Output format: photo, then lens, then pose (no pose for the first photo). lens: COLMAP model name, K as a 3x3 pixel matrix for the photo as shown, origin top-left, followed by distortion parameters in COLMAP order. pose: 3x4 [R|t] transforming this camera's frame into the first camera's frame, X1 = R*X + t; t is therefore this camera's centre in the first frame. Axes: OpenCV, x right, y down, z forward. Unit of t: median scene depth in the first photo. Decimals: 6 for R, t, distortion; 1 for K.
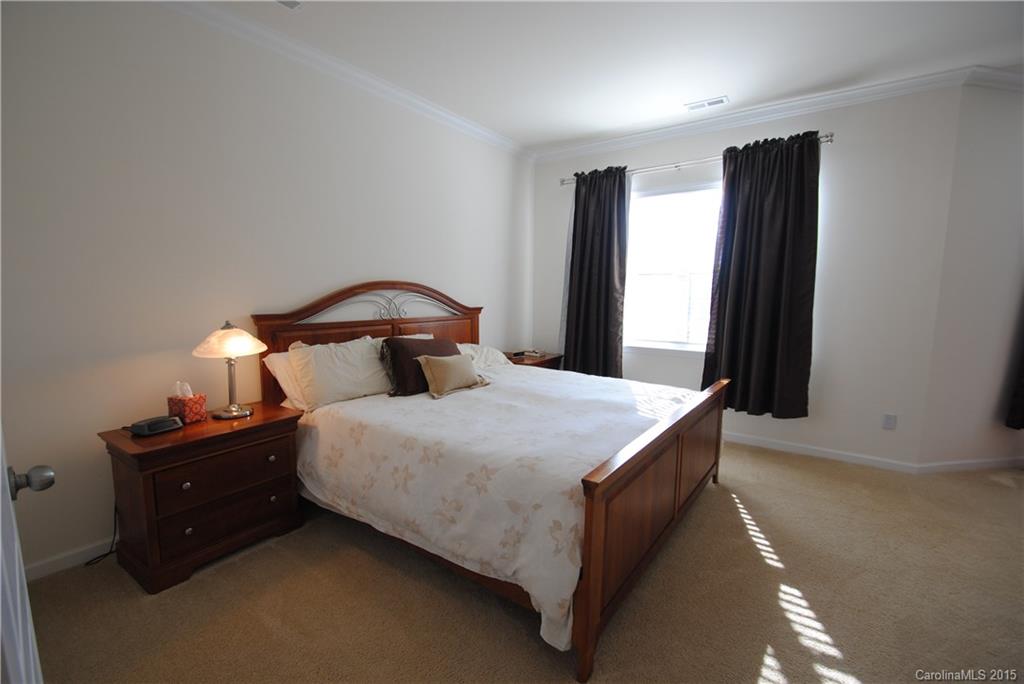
lens RADIAL K [[460.7, 0, 493.2], [0, 460.7, 346.6], [0, 0, 1]] dist [-0.002177, -0.000480]
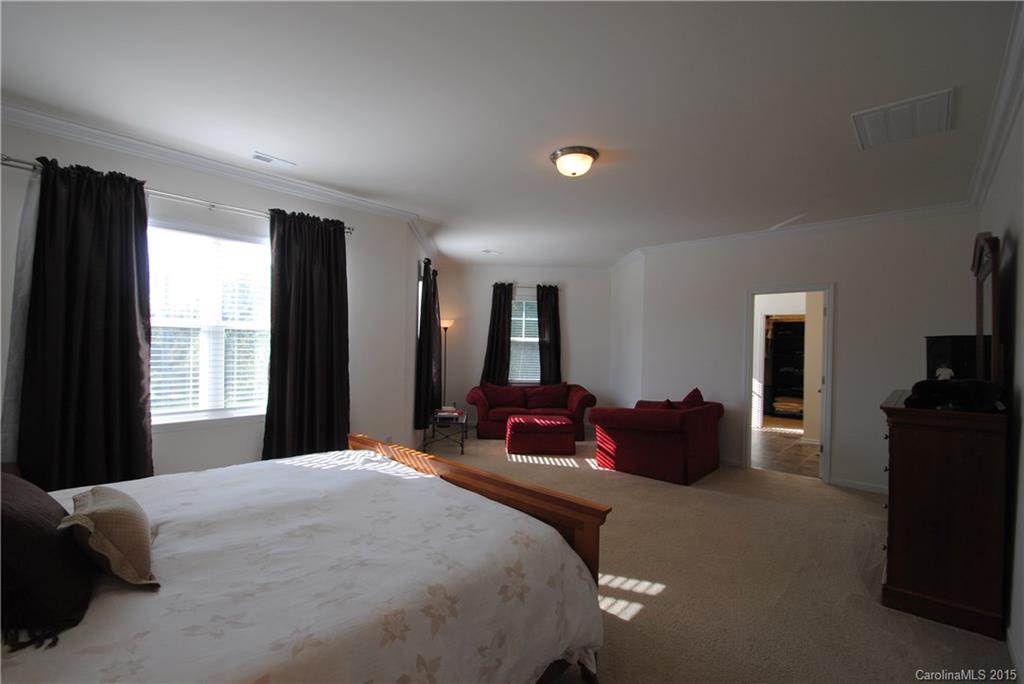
lens RADIAL K [[460.7, 0, 493.2], [0, 460.7, 346.6], [0, 0, 1]] dist [-0.002177, -0.000480]
pose [[0.098980, -0.006984, 0.995065, -0.512639], [0.103168, 0.994659, -0.003281, -0.090379], [-0.989727, 0.102983, 0.099172, 0.525631]]
